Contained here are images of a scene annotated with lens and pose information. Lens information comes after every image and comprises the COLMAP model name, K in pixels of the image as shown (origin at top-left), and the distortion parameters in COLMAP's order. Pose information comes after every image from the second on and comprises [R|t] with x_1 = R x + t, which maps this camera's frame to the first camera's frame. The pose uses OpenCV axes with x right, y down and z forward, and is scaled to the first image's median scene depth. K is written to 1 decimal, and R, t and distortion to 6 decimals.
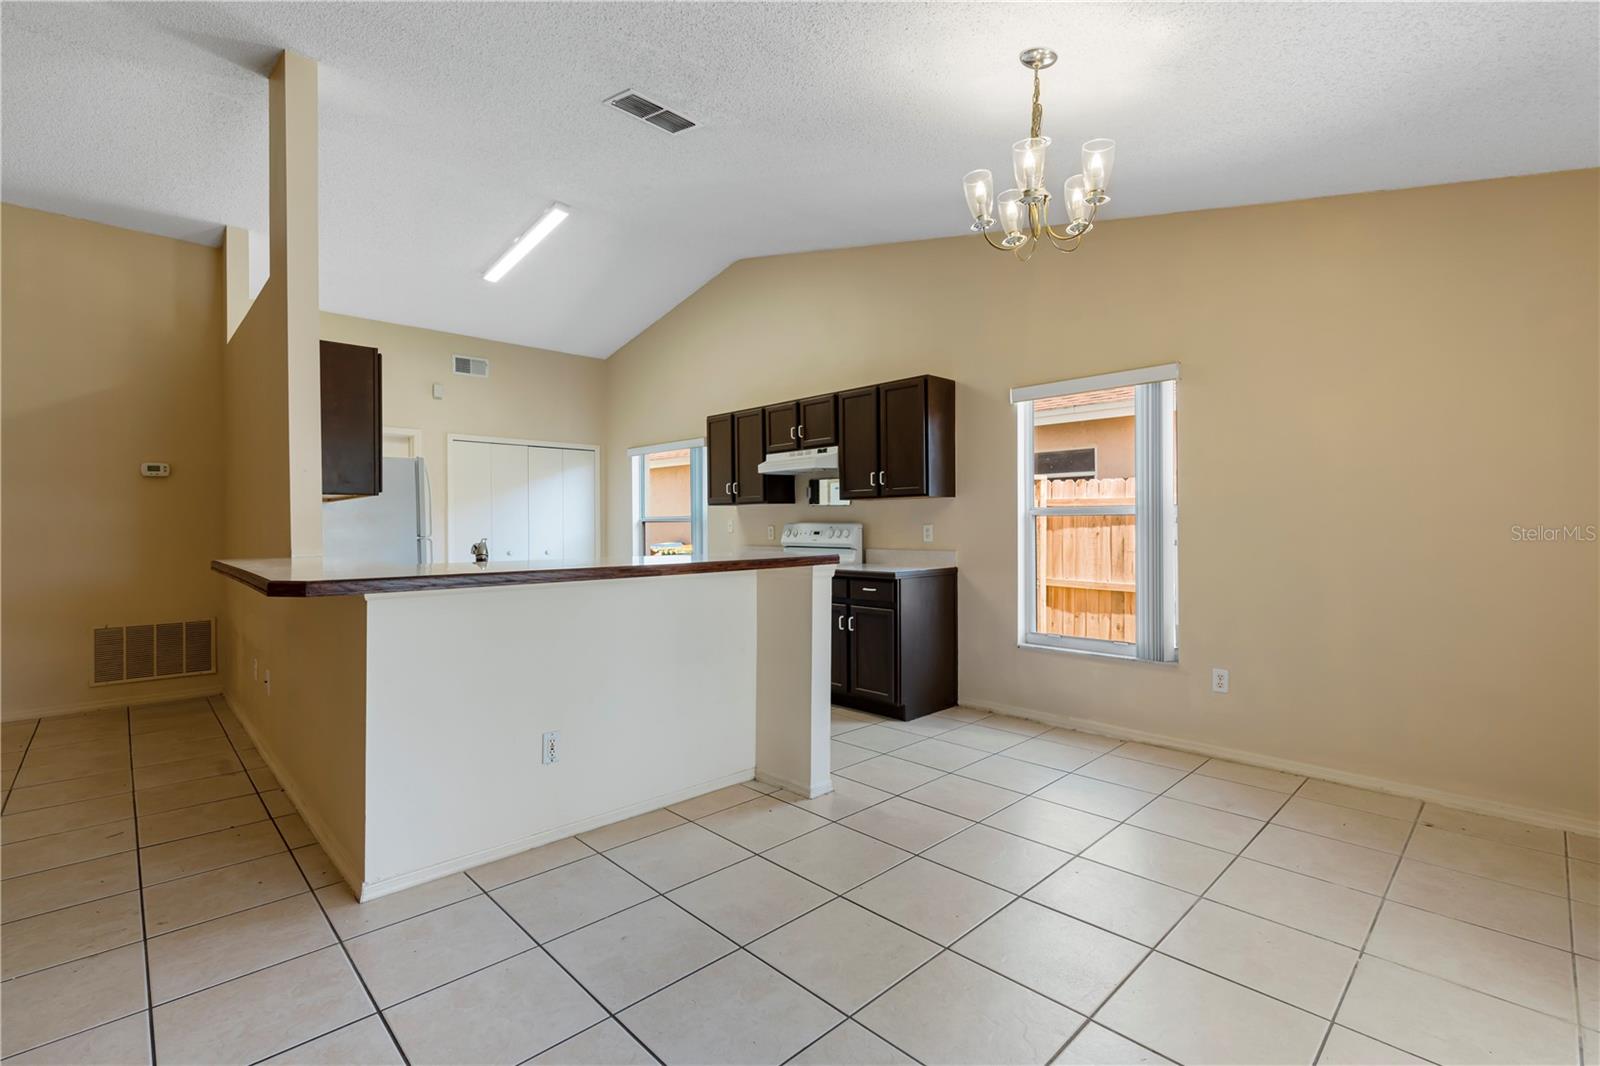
lens RADIAL K [[717.5, 0, 798.1], [0, 717.5, 528.6], [0, 0, 1]] dist [-0.008144, 0.000571]
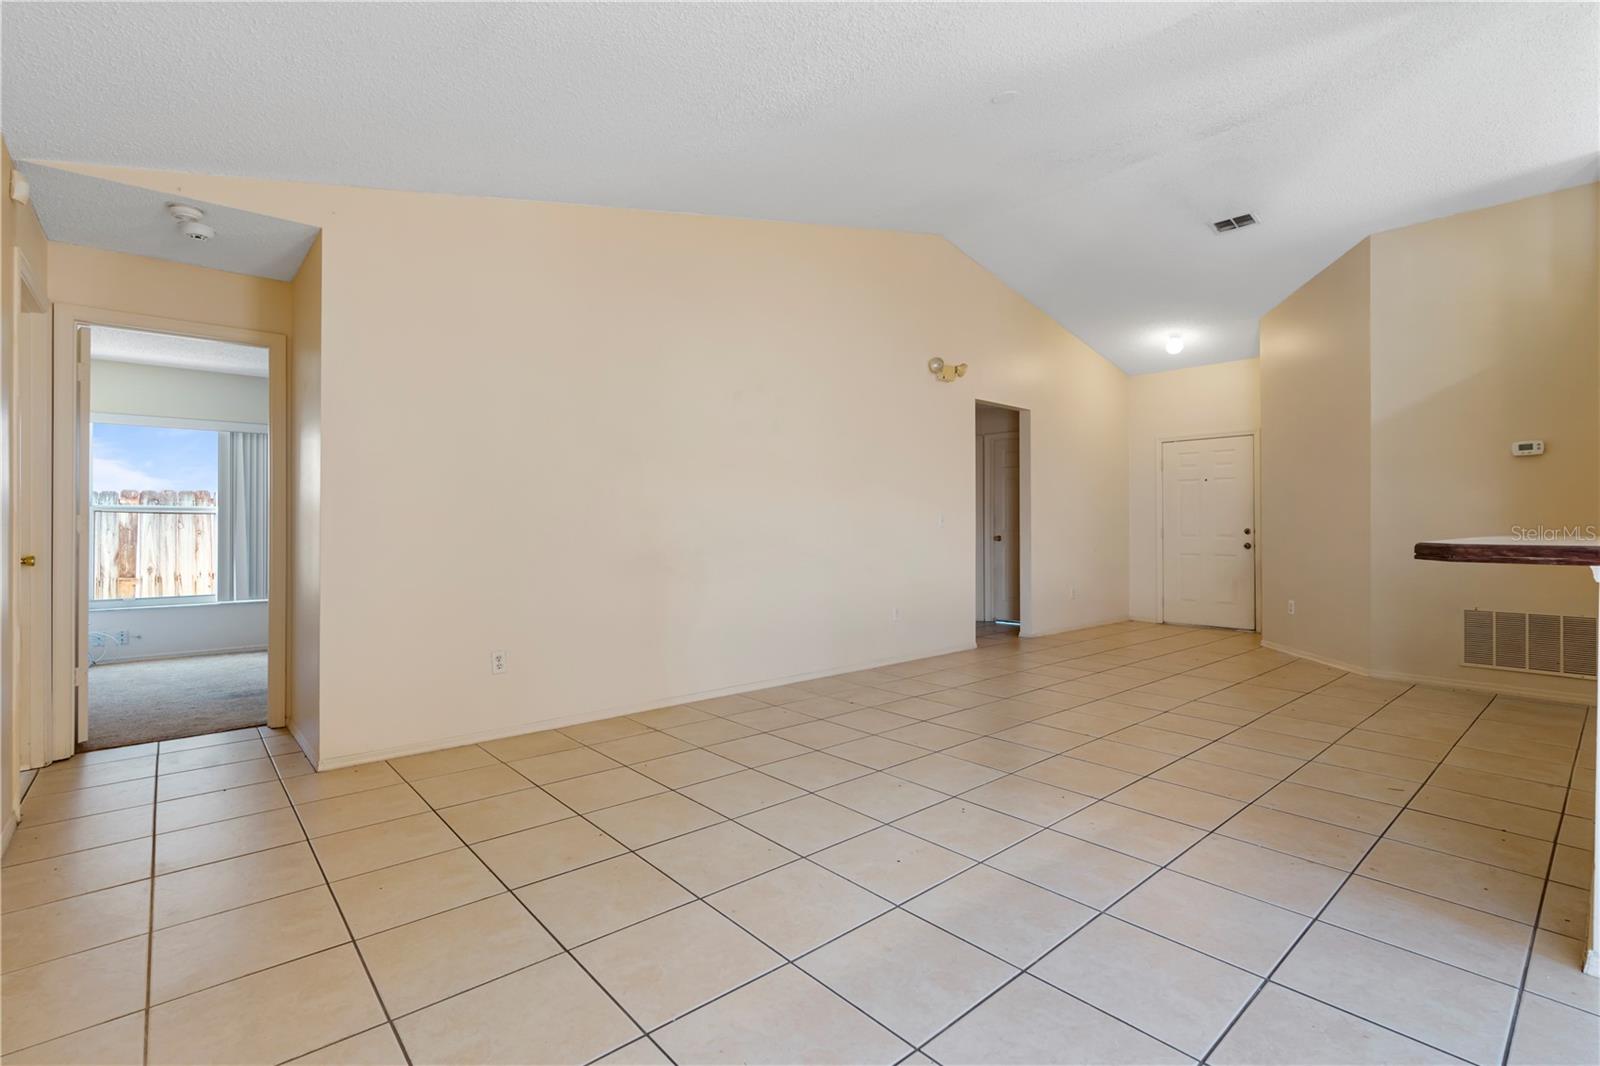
lens RADIAL K [[732.6, 0, 801.2], [0, 732.6, 519.5], [0, 0, 1]] dist [-0.000139, -0.000325]
pose [[-0.040081, -0.004003, -0.999188, 0.102467], [-0.005952, 0.999975, -0.003768, 0.021196], [0.999179, 0.005796, -0.040103, 0.089358]]
